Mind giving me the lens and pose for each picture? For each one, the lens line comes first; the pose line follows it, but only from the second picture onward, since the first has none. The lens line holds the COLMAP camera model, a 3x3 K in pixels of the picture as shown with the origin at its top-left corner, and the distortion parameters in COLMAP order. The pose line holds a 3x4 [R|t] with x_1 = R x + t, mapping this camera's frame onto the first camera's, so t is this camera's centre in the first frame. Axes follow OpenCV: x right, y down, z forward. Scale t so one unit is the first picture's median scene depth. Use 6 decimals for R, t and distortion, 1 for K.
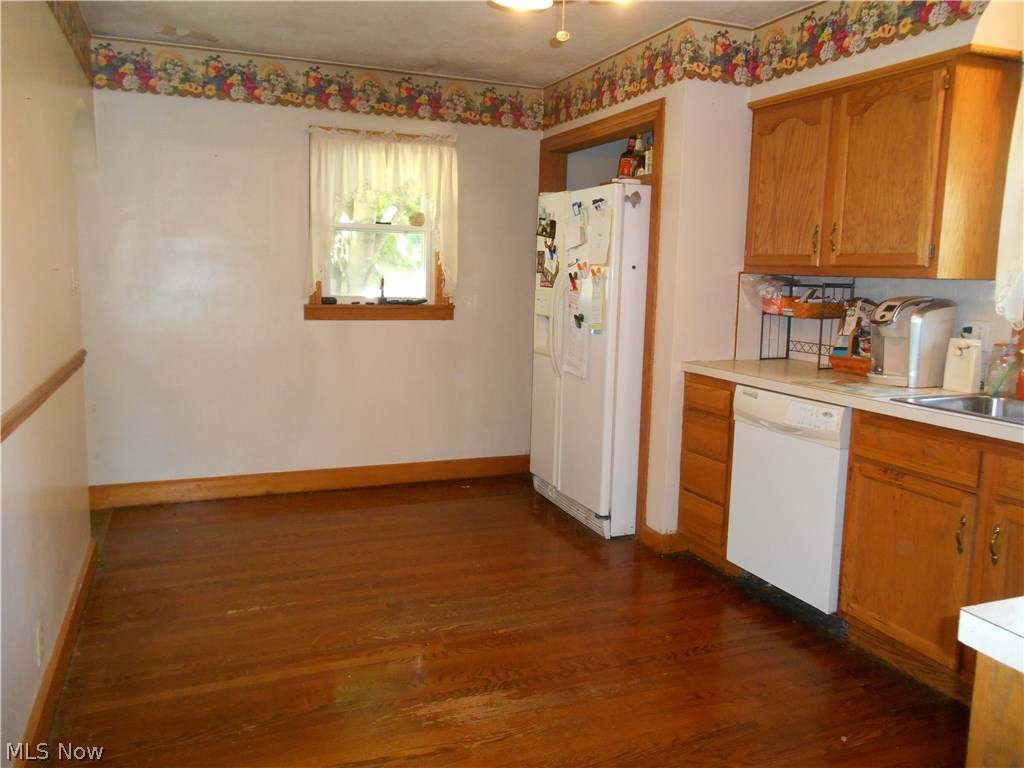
lens RADIAL K [[804.5, 0, 512.4], [0, 804.5, 371.4], [0, 0, 1]] dist [-0.015775, 0.022506]
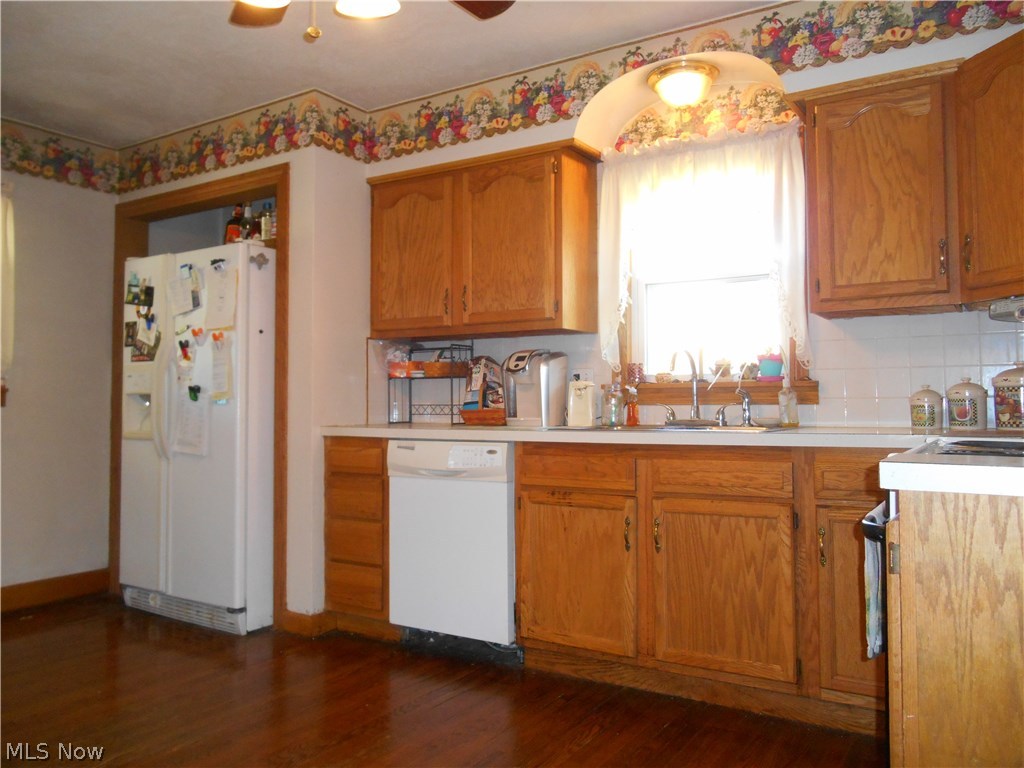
lens RADIAL K [[804.5, 0, 512.4], [0, 804.5, 371.4], [0, 0, 1]] dist [-0.015775, 0.022506]
pose [[0.818736, -0.005678, 0.574142, -0.156910], [0.096180, 0.987178, -0.127392, 0.068406], [-0.566057, 0.159522, 0.808784, 0.079459]]
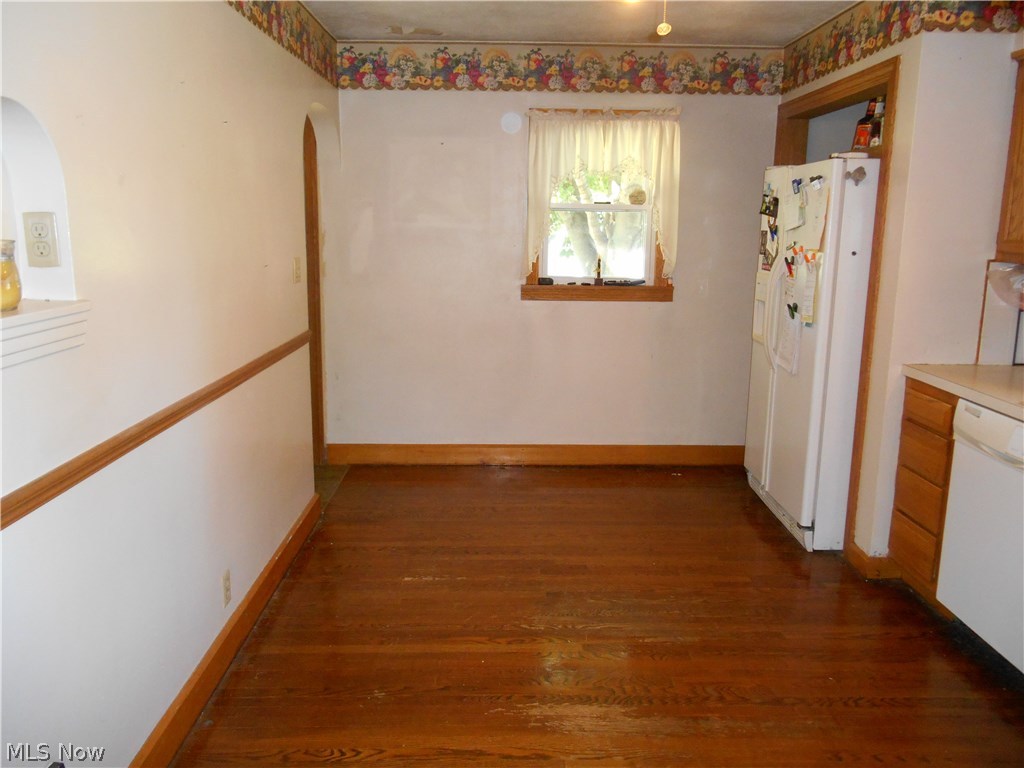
lens RADIAL K [[804.5, 0, 512.4], [0, 804.5, 371.4], [0, 0, 1]] dist [-0.015775, 0.022506]
pose [[0.931062, 0.054497, -0.360767, 0.132858], [-0.034808, 0.997539, 0.060856, -0.043225], [0.363196, -0.044103, 0.930668, 0.041049]]
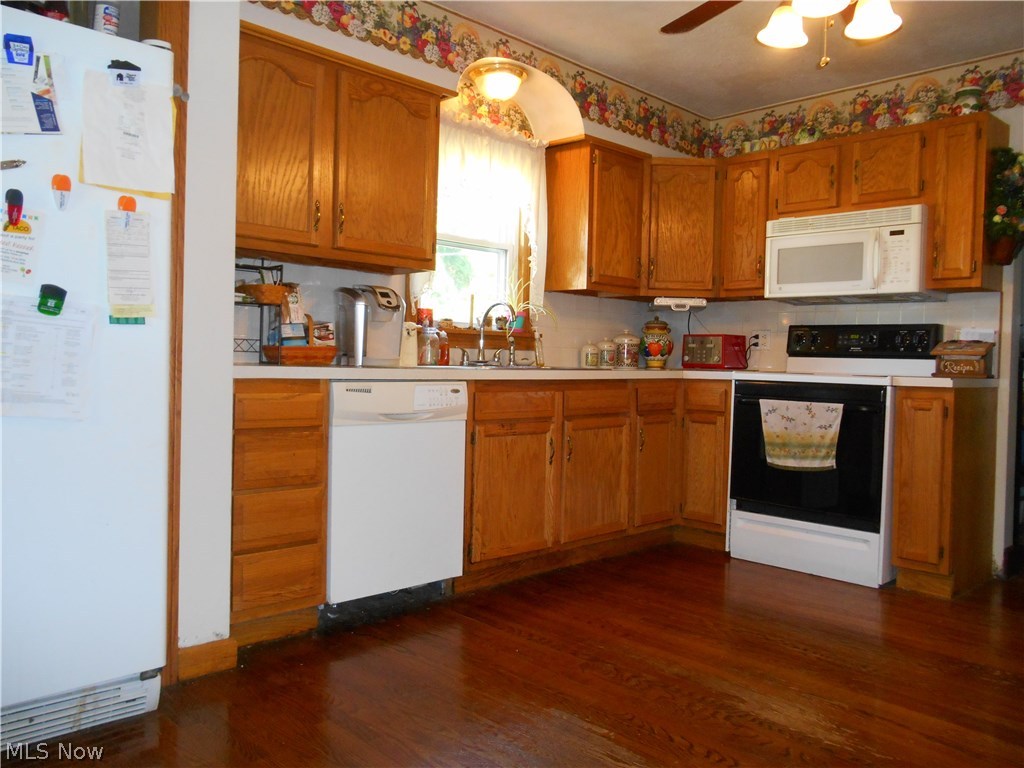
lens RADIAL K [[804.5, 0, 512.4], [0, 804.5, 371.4], [0, 0, 1]] dist [-0.015775, 0.022506]
pose [[-0.367382, -0.046512, 0.928906, -0.497228], [0.082866, 0.993140, 0.082502, -0.042762], [-0.926371, 0.107284, -0.361008, 1.033391]]
